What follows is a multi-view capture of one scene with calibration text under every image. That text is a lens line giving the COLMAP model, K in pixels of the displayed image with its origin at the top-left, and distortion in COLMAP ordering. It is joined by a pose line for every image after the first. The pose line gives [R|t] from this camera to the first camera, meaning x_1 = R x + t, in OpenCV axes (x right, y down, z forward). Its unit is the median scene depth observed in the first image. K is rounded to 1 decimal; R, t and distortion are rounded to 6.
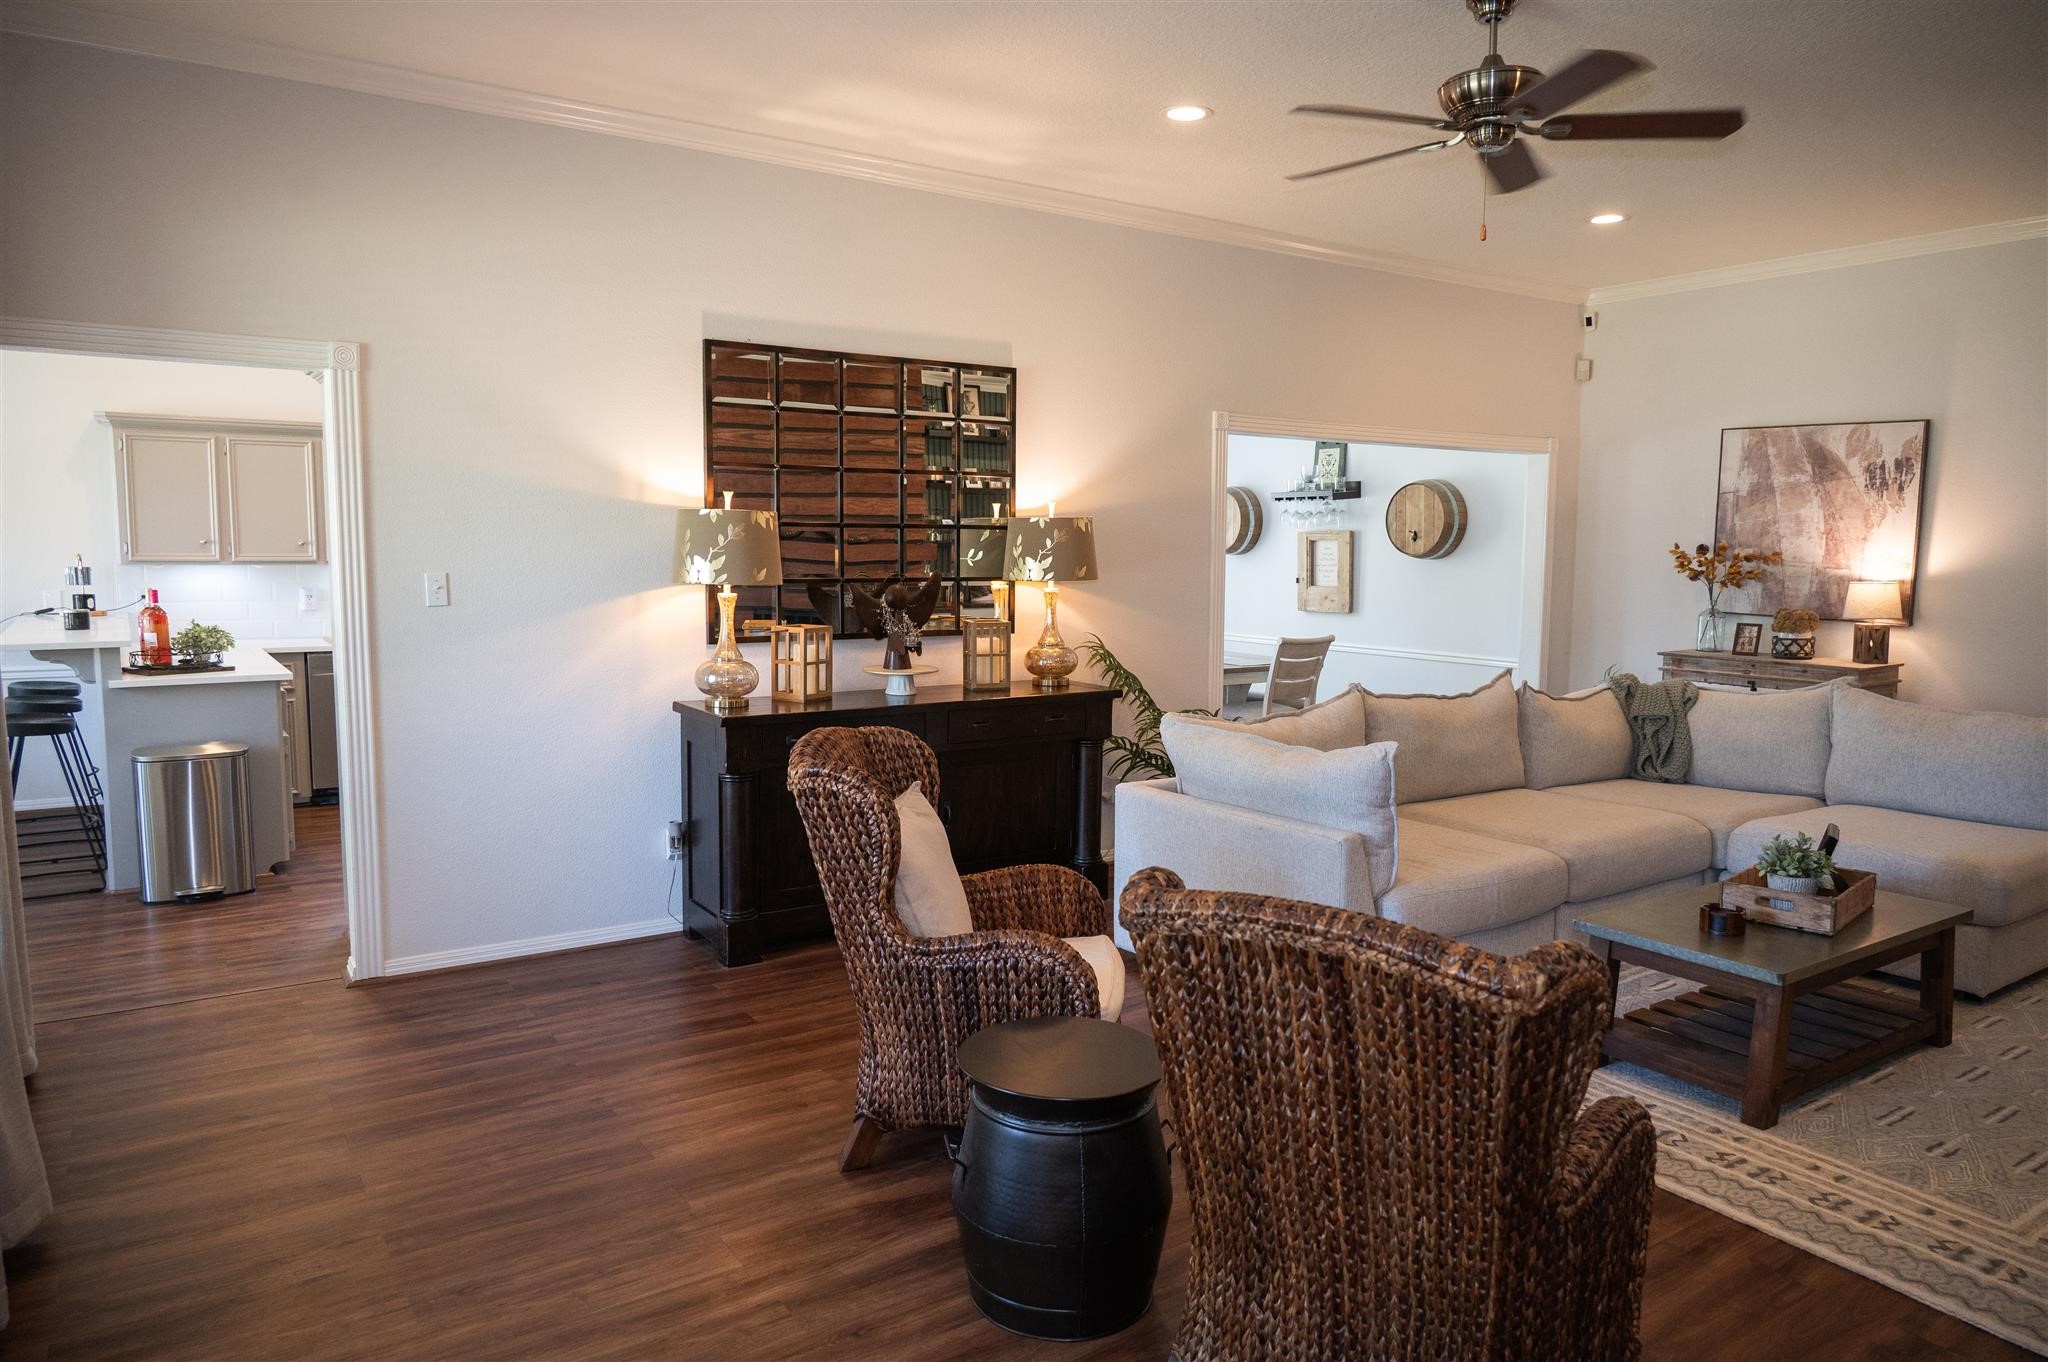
lens RADIAL K [[1339.9, 0, 1008.5], [0, 1339.9, 680.0], [0, 0, 1]] dist [-0.007644, 0.000068]
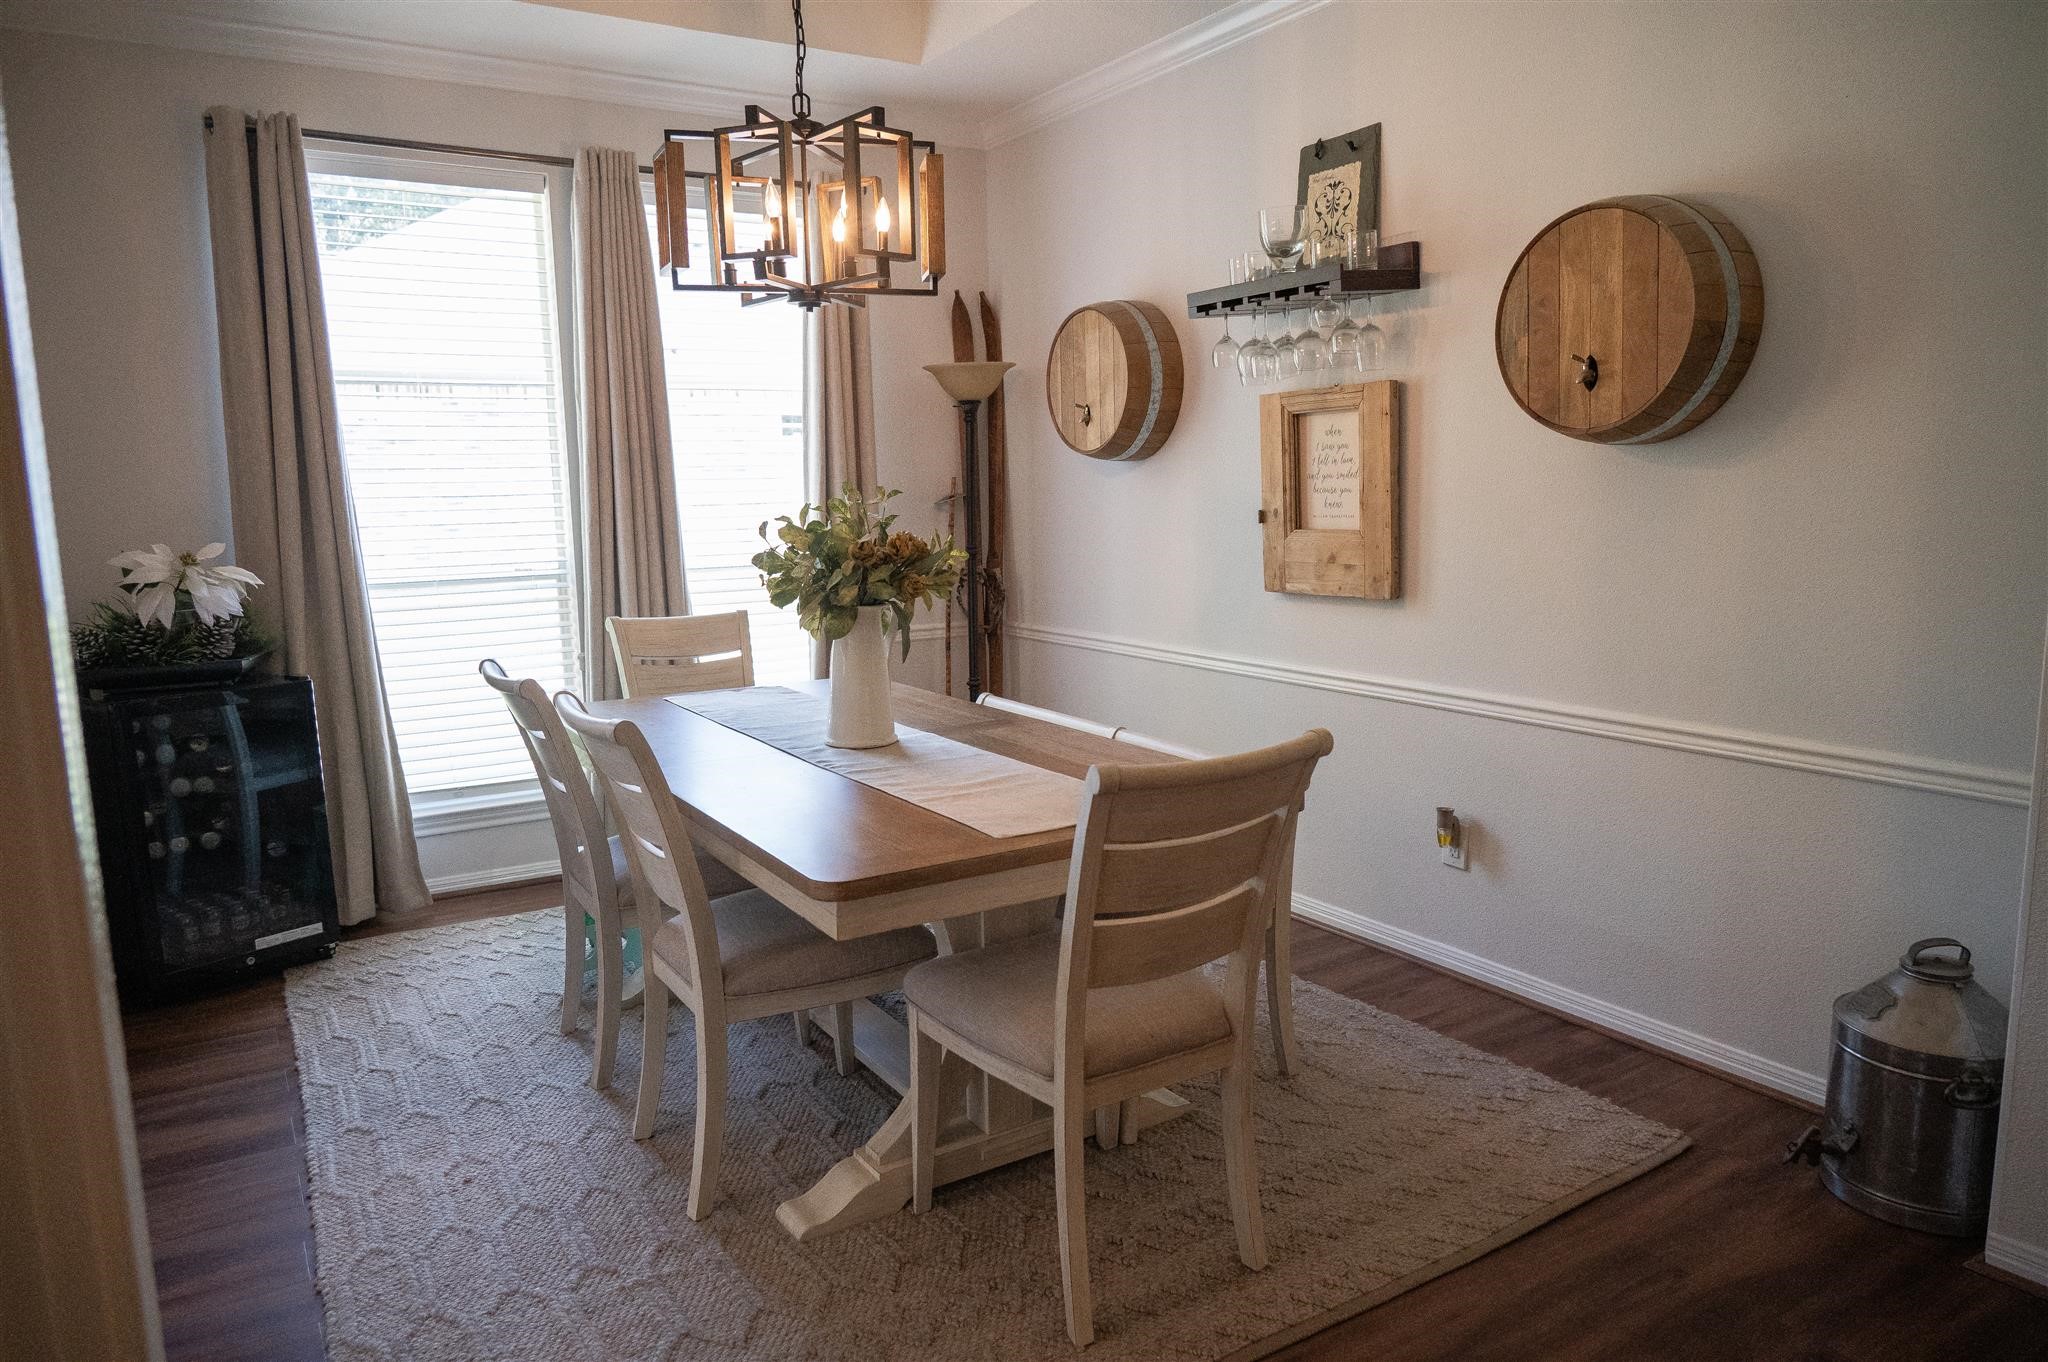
lens RADIAL K [[1339.9, 0, 1008.5], [0, 1339.9, 680.0], [0, 0, 1]] dist [-0.007644, 0.000068]
pose [[0.999083, -0.024413, -0.035183, 0.157249], [0.026030, 0.998589, 0.046283, -0.047320], [0.034003, -0.047156, 0.998309, 0.611167]]
